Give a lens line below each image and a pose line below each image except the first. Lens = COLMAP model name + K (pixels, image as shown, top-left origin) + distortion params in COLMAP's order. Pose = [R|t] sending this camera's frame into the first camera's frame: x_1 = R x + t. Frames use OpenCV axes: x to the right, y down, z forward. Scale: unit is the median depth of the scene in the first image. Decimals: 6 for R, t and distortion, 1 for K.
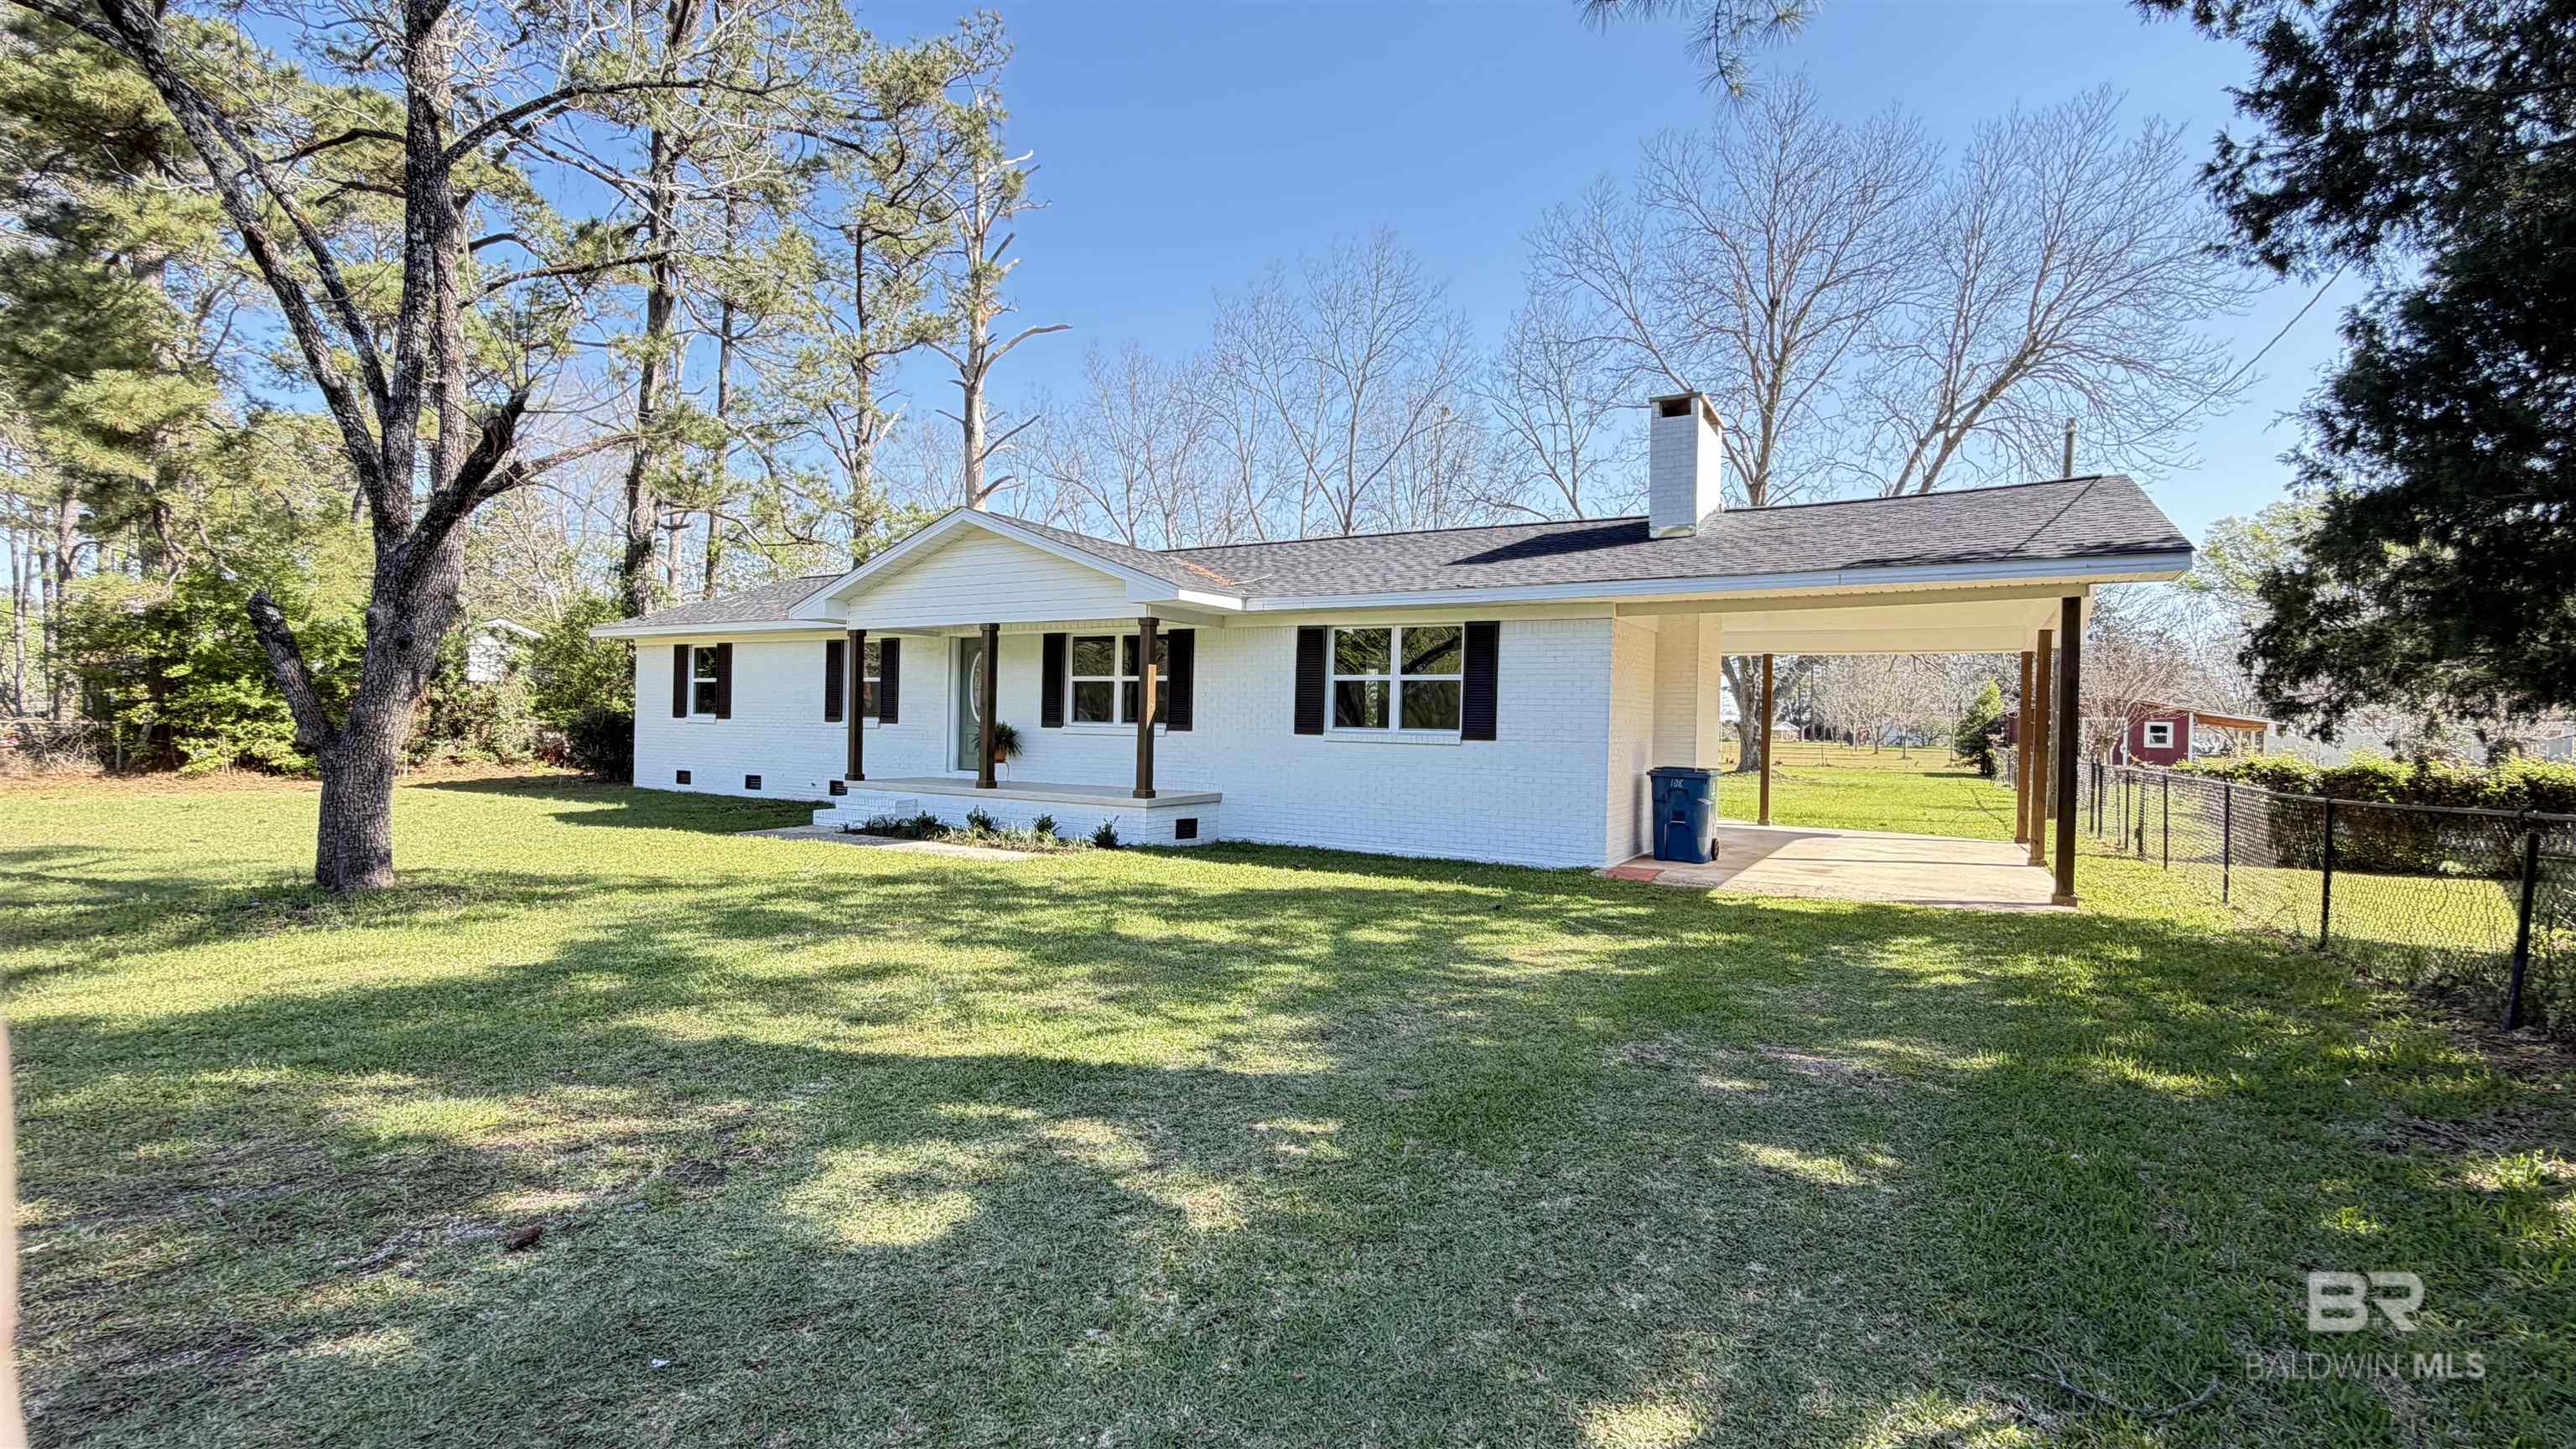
lens RADIAL K [[1156.2, 0, 1280.4], [0, 1156.2, 724.3], [0, 0, 1]] dist [-0.003716, -0.000113]
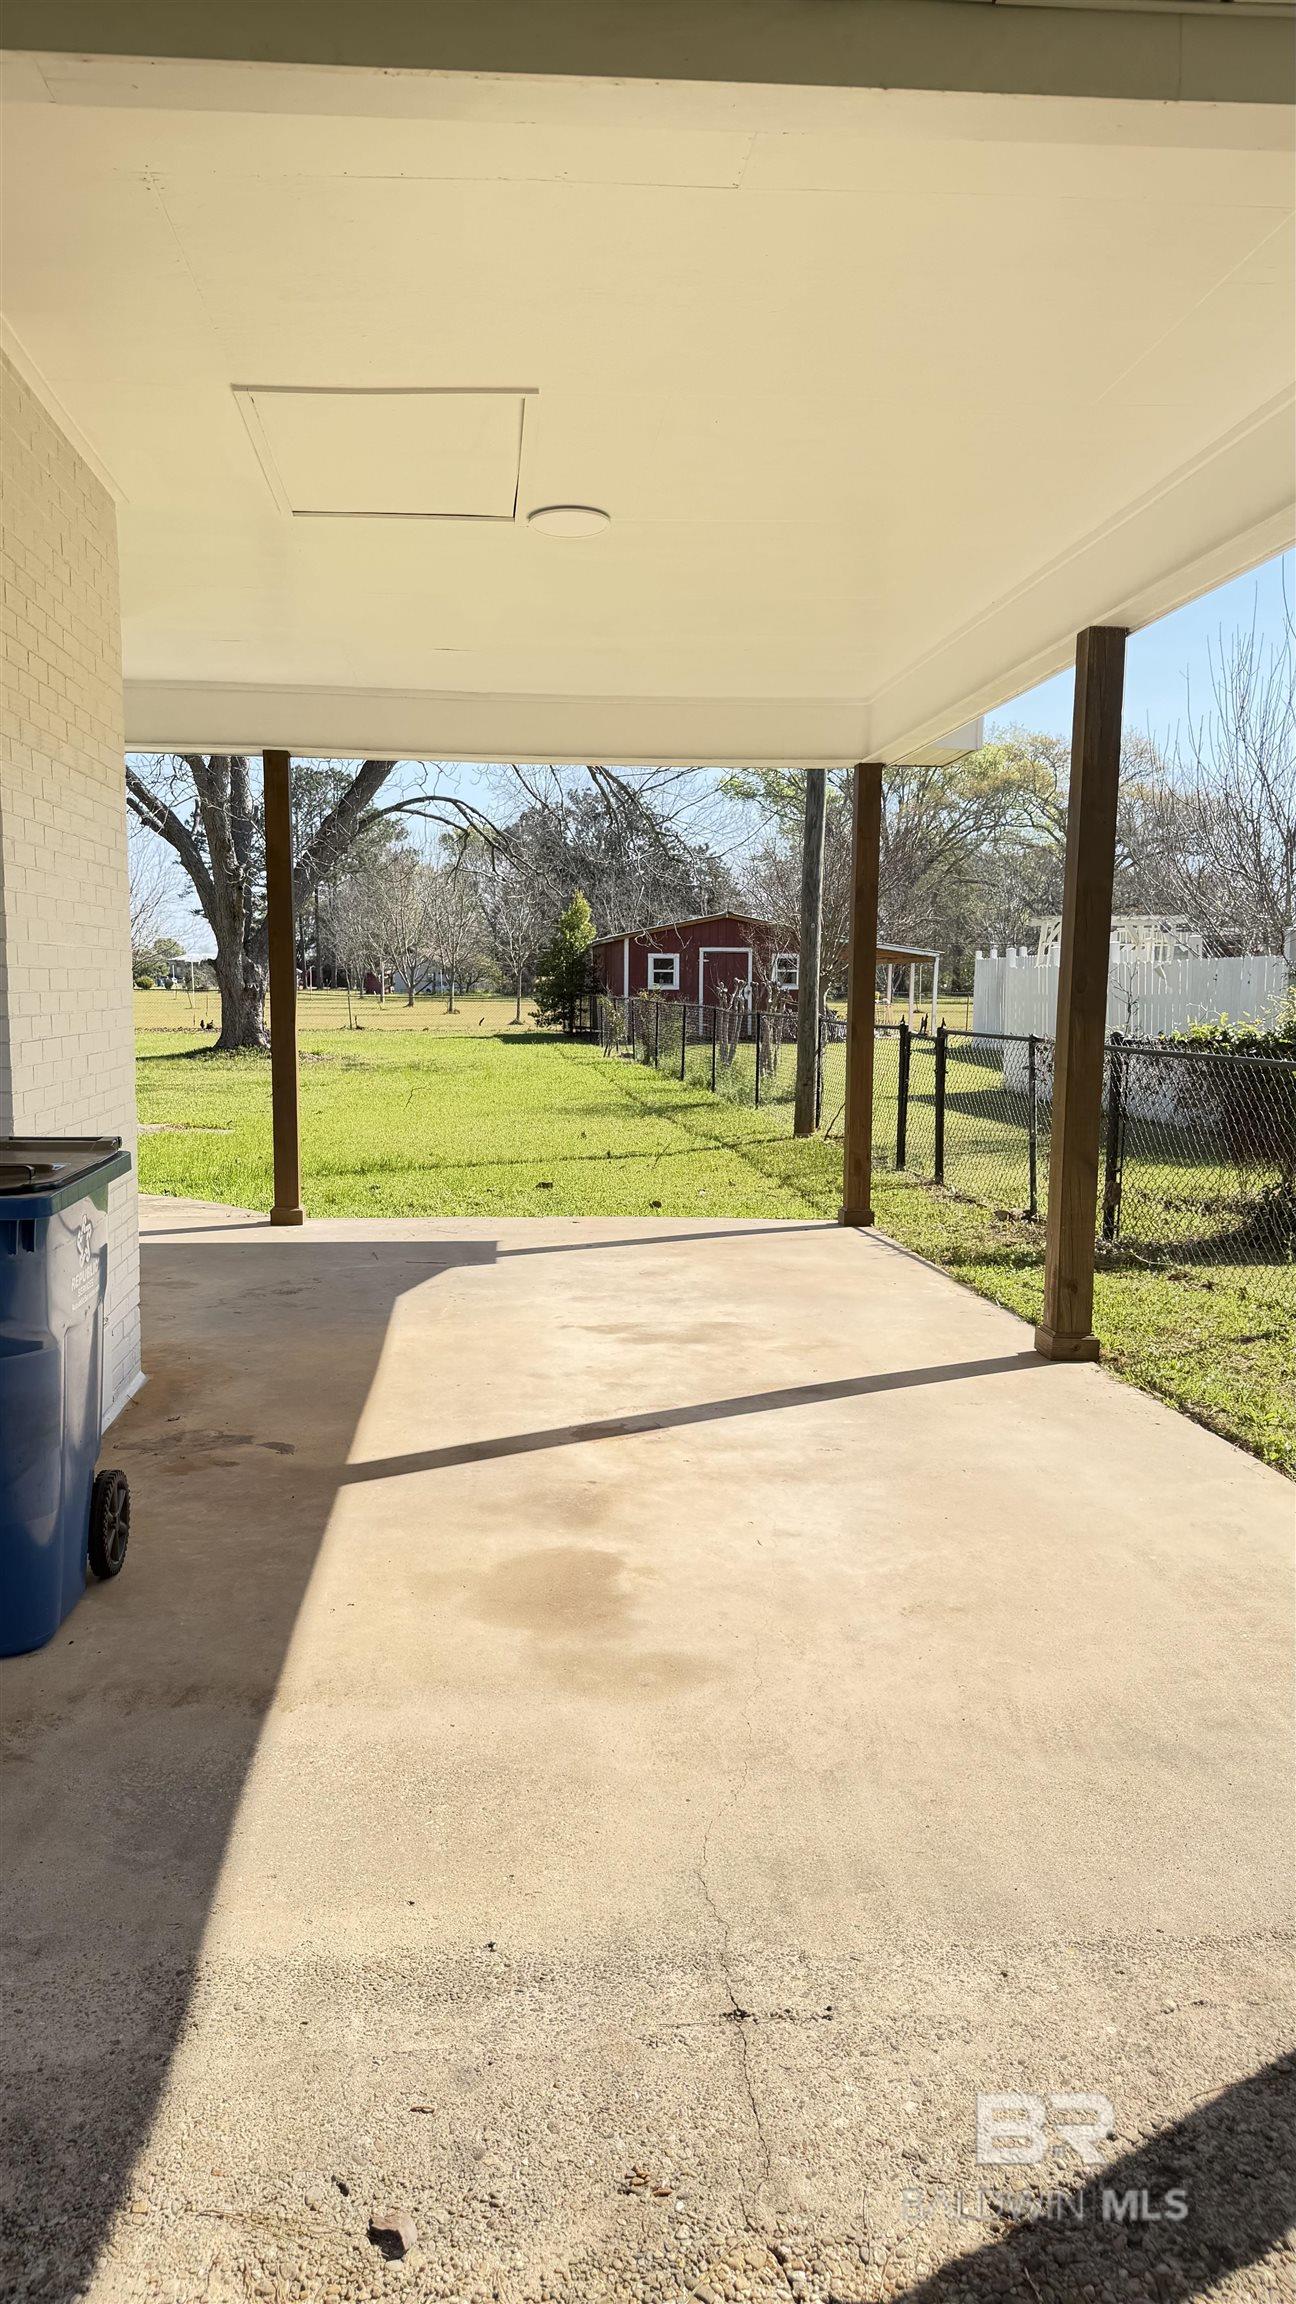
lens RADIAL K [[1654.3, 0, 644.7], [0, 1654.3, 1154.2], [0, 0, 1]] dist [0.018684, -0.023799]
pose [[0.809190, -0.080925, 0.581948, 0.074423], [0.015698, 0.993093, 0.116271, 0.000717], [-0.587338, -0.084950, 0.804871, 0.185392]]
